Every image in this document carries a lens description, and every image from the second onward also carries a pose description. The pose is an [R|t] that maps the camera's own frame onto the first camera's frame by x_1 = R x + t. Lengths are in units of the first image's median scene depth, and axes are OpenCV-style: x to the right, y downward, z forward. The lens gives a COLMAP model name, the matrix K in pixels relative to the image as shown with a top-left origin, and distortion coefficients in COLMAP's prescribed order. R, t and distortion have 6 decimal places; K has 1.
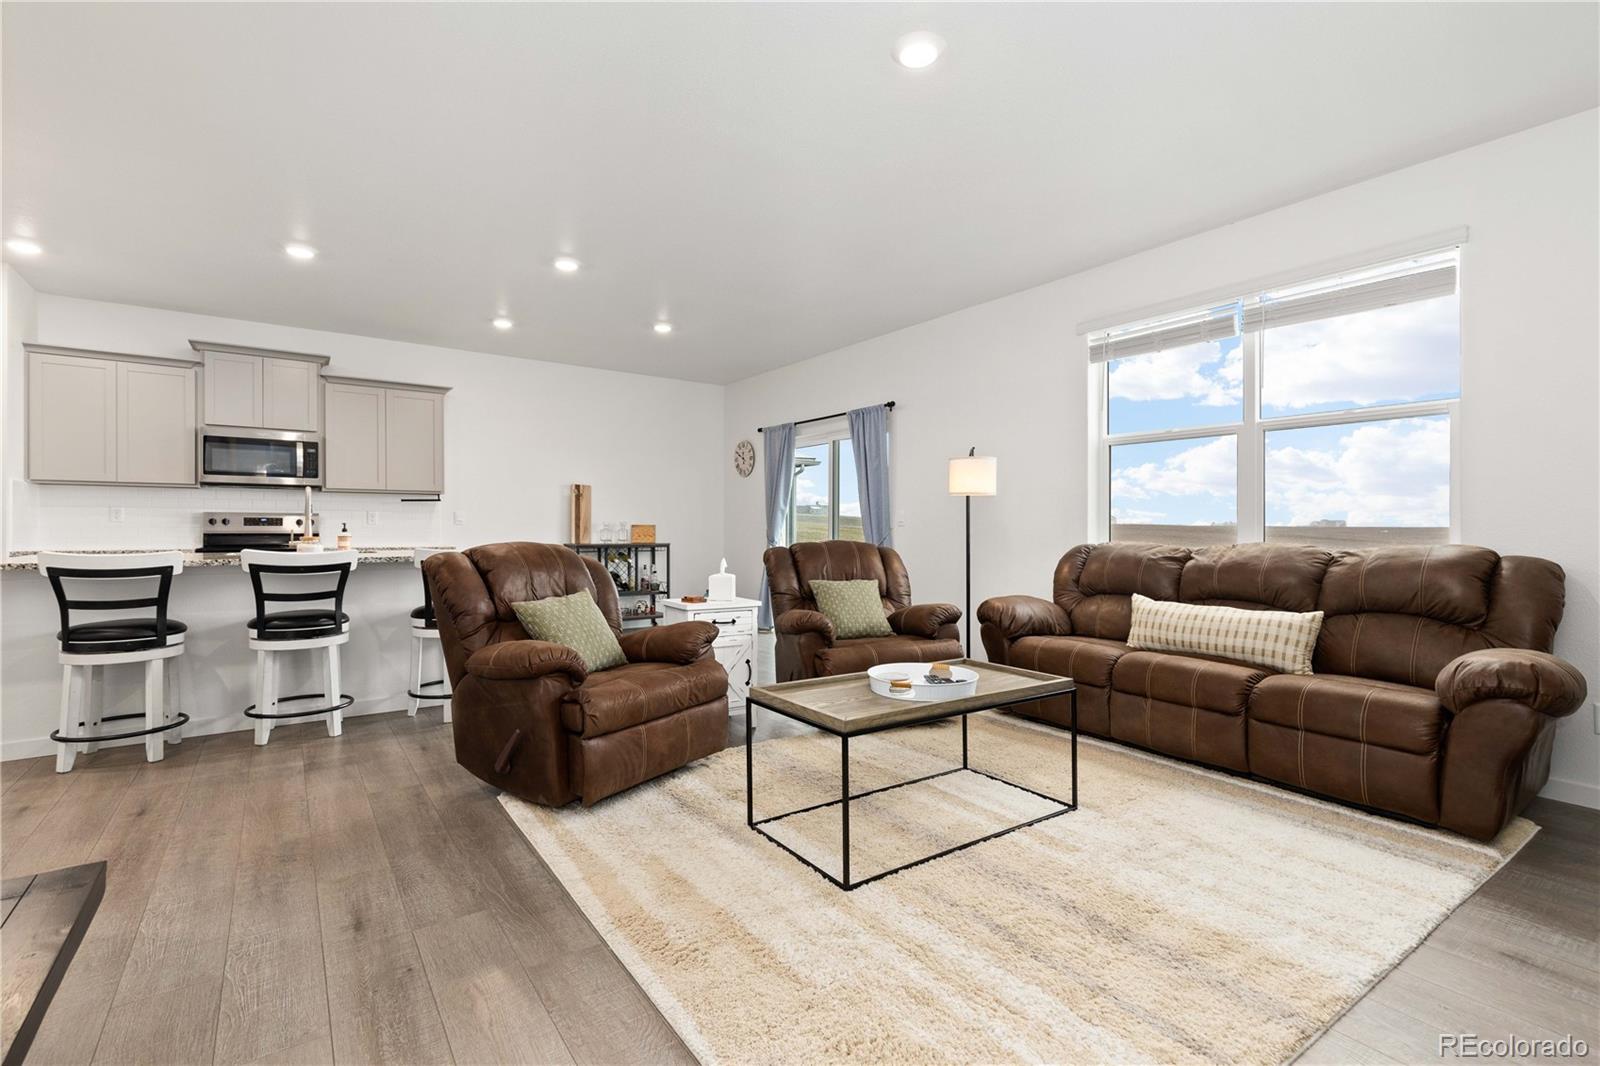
lens RADIAL K [[740.3, 0, 810.0], [0, 740.3, 530.3], [0, 0, 1]] dist [0.006909, 0.000209]
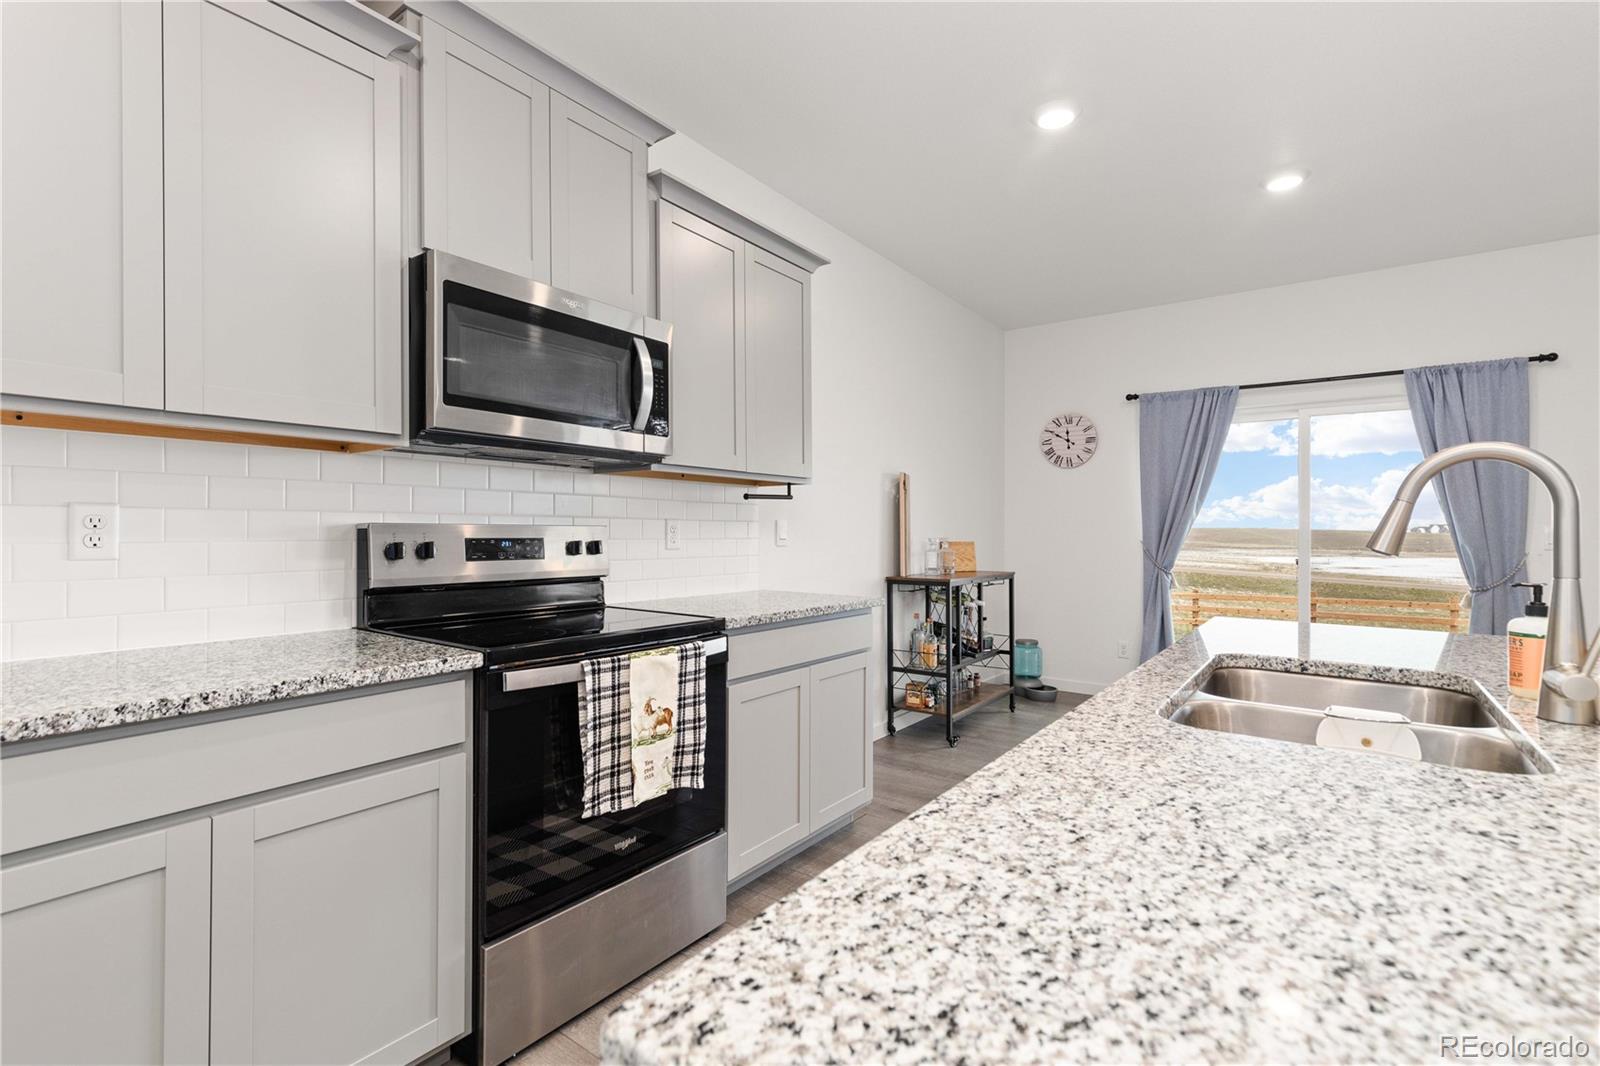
lens RADIAL K [[740.3, 0, 804.6], [0, 740.3, 535.4], [0, 0, 1]] dist [0.006909, 0.000209]
pose [[0.952605, 0.001099, 0.304208, -0.709385], [-0.002613, 0.999986, 0.004567, -0.020419], [-0.304199, -0.005145, 0.952595, 0.608331]]
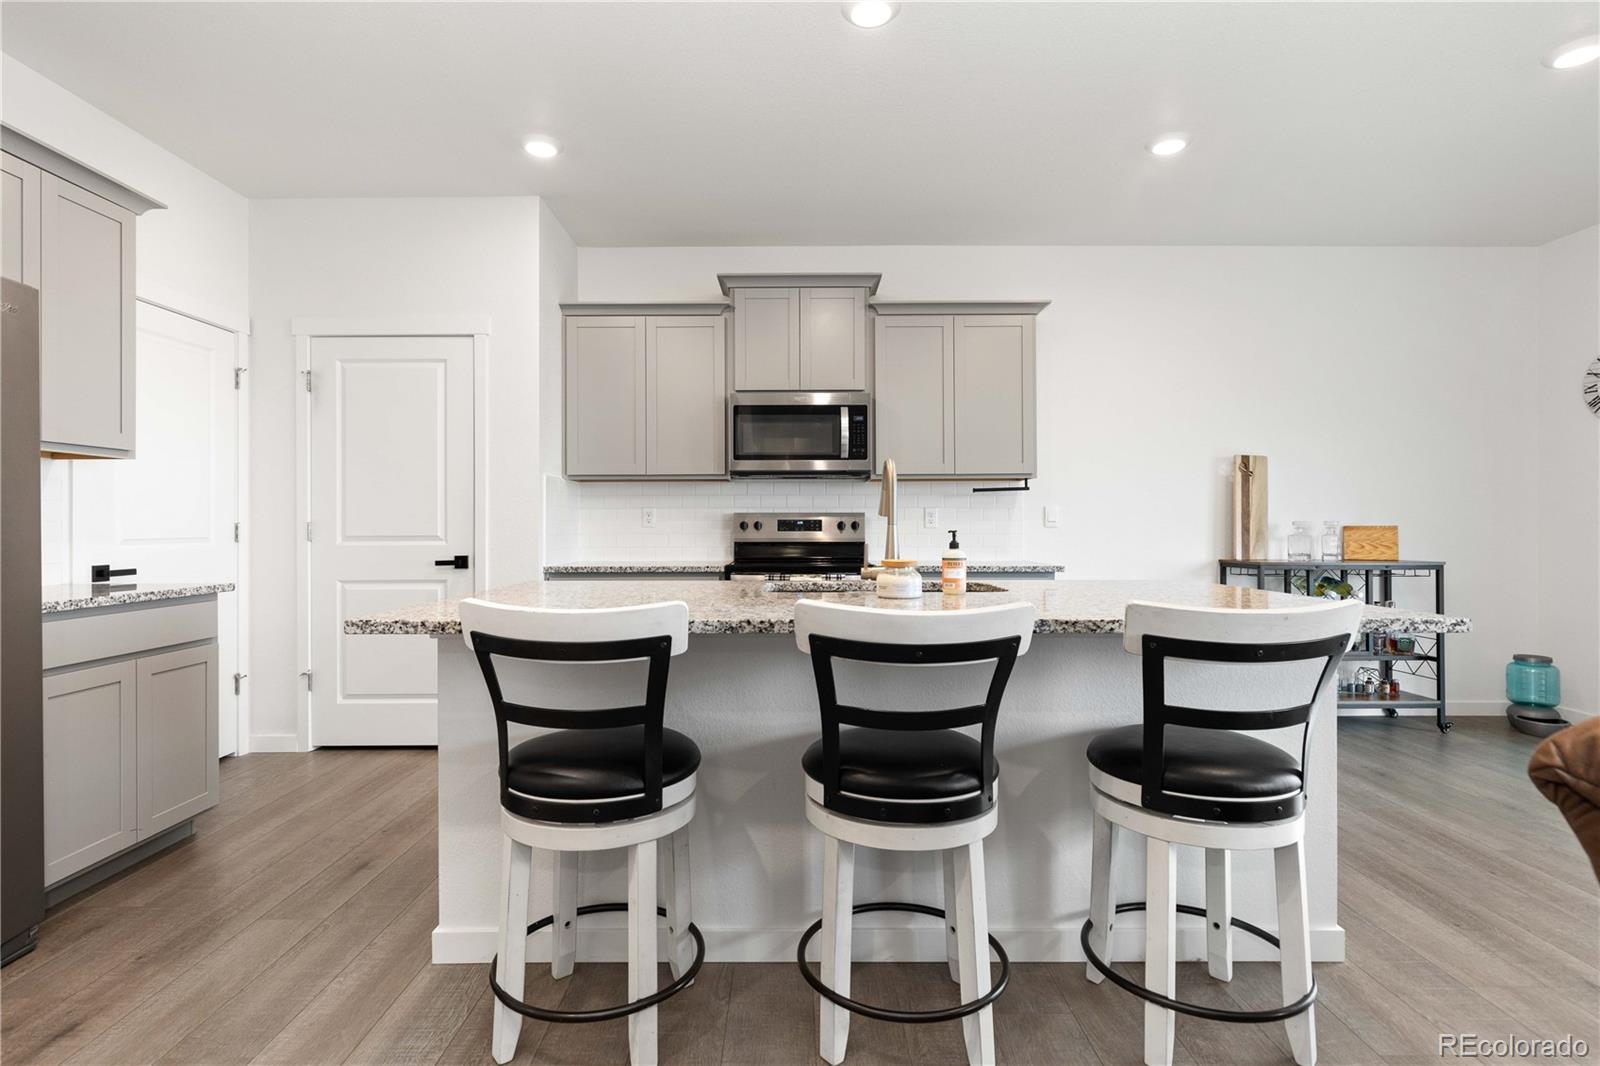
lens RADIAL K [[785.7, 0, 779.9], [0, 785.7, 533.2], [0, 0, 1]] dist [0.001574, -0.000205]
pose [[0.806348, 0.001030, -0.591440, -0.310357], [0.002421, 0.999984, 0.005043, -0.008058], [0.591436, -0.005499, 0.806333, 0.388459]]
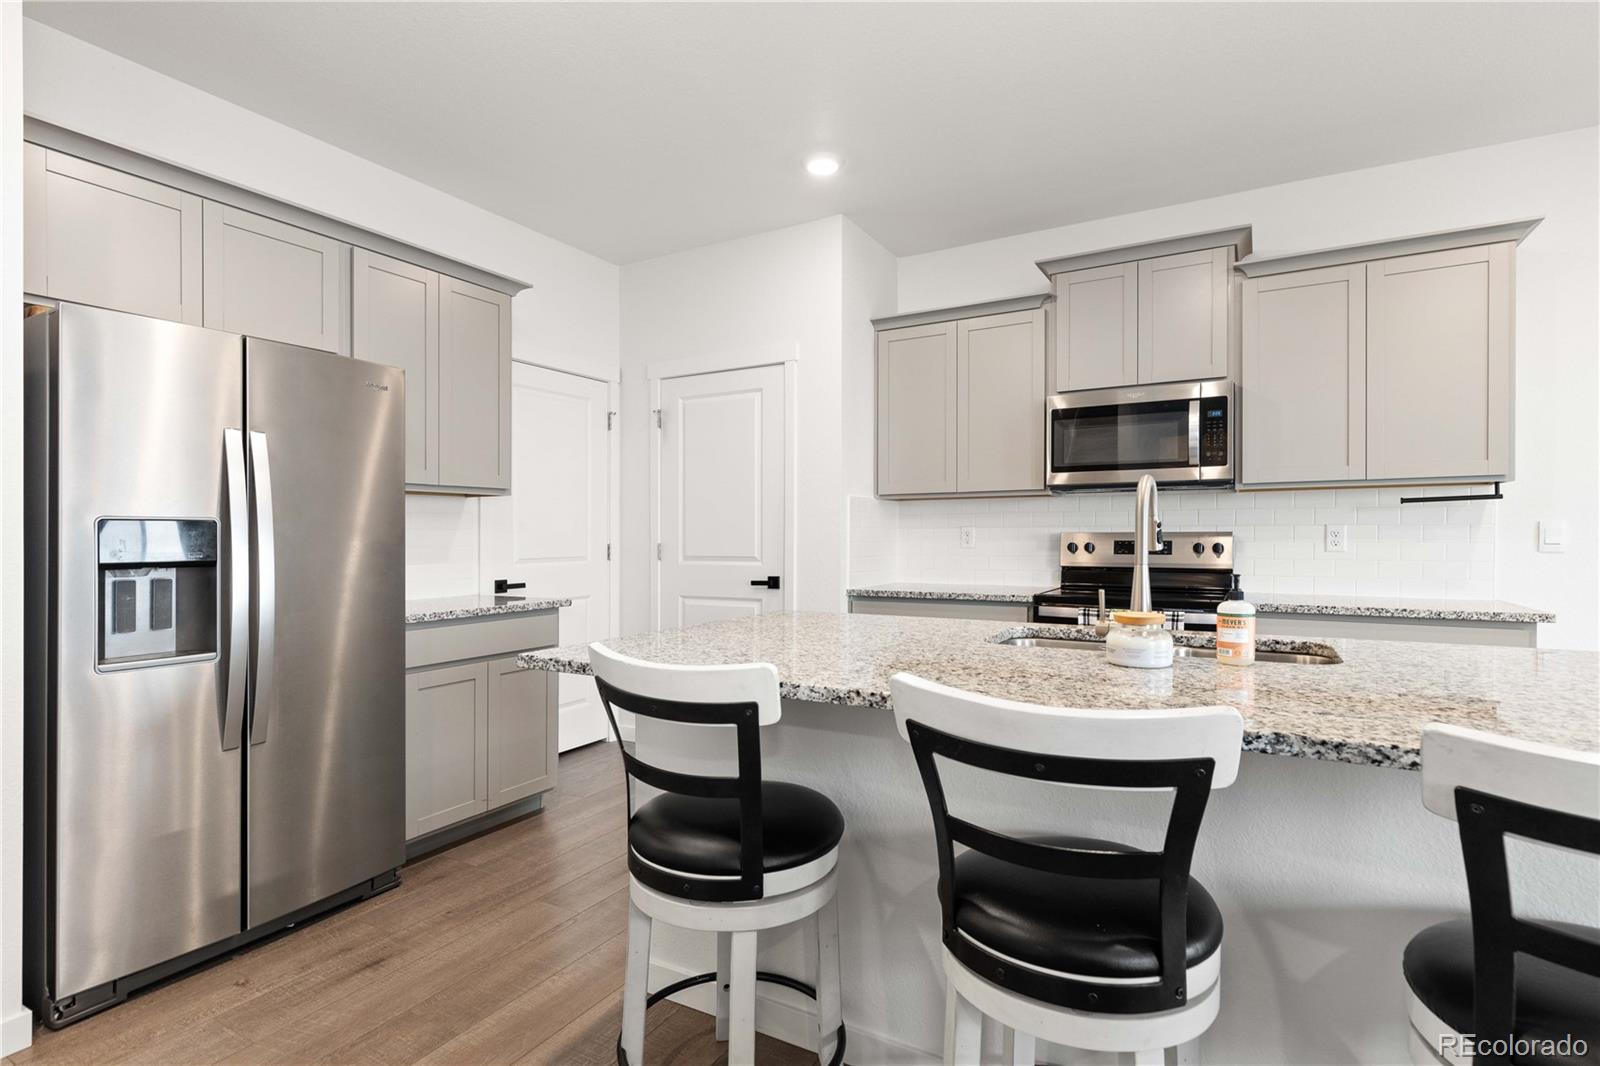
lens RADIAL K [[785.7, 0, 797.9], [0, 785.7, 547.4], [0, 0, 1]] dist [0.001574, -0.000205]
pose [[0.413486, 0.010752, -0.910447, -0.283840], [0.002440, 0.999914, 0.012916, -0.020388], [0.910507, -0.007562, 0.413424, 0.497156]]
